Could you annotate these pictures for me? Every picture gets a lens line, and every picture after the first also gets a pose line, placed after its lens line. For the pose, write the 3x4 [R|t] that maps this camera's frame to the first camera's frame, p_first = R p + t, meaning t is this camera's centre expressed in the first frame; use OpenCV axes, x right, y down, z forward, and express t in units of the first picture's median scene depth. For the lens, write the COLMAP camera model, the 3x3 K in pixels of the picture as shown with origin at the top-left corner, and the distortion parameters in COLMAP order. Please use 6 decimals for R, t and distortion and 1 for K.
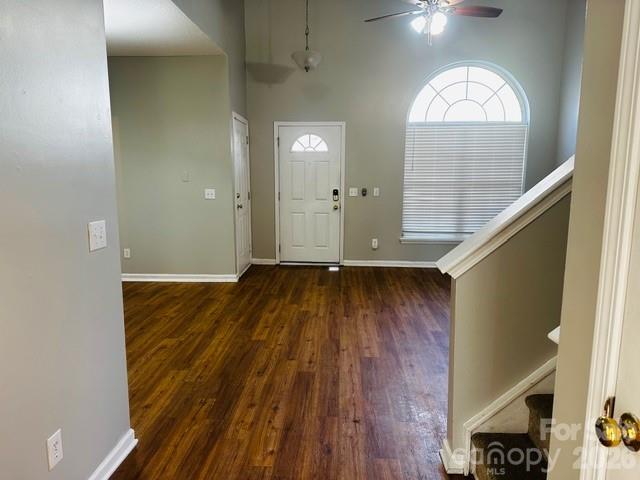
lens RADIAL K [[446.7, 0, 320.0], [0, 446.7, 240.0], [0, 0, 1]] dist [0.074842, -0.090720]
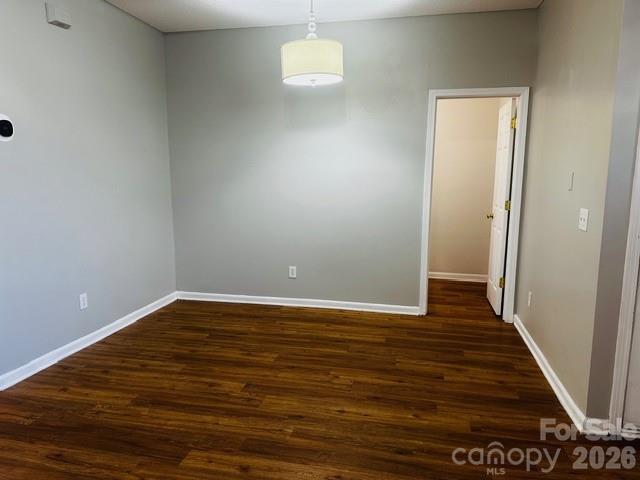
lens RADIAL K [[446.7, 0, 320.0], [0, 446.7, 240.0], [0, 0, 1]] dist [0.074842, -0.090720]
pose [[-0.164932, 0.145246, -0.975552, 0.284843], [-0.154613, 0.973062, 0.171015, -0.139525], [0.974111, 0.179039, -0.138032, 0.944536]]
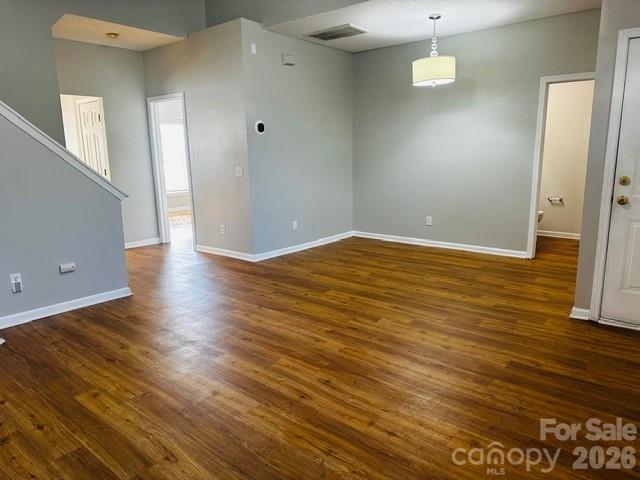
lens RADIAL K [[446.7, 0, 320.0], [0, 446.7, 240.0], [0, 0, 1]] dist [0.074842, -0.090720]
pose [[-0.603659, 0.164415, -0.780105, 0.596278], [-0.103775, 0.953974, 0.281362, -0.181302], [0.790460, 0.250802, -0.558812, 1.260145]]
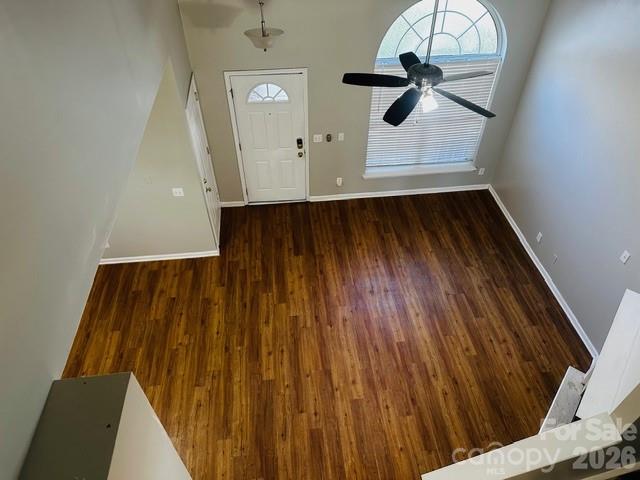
lens RADIAL K [[446.7, 0, 320.0], [0, 446.7, 240.0], [0, 0, 1]] dist [0.074842, -0.090720]
pose [[0.987605, -0.112441, 0.109511, -0.070015], [0.028013, 0.812782, 0.581894, -0.674264], [-0.154437, -0.571614, 0.805858, 0.127146]]
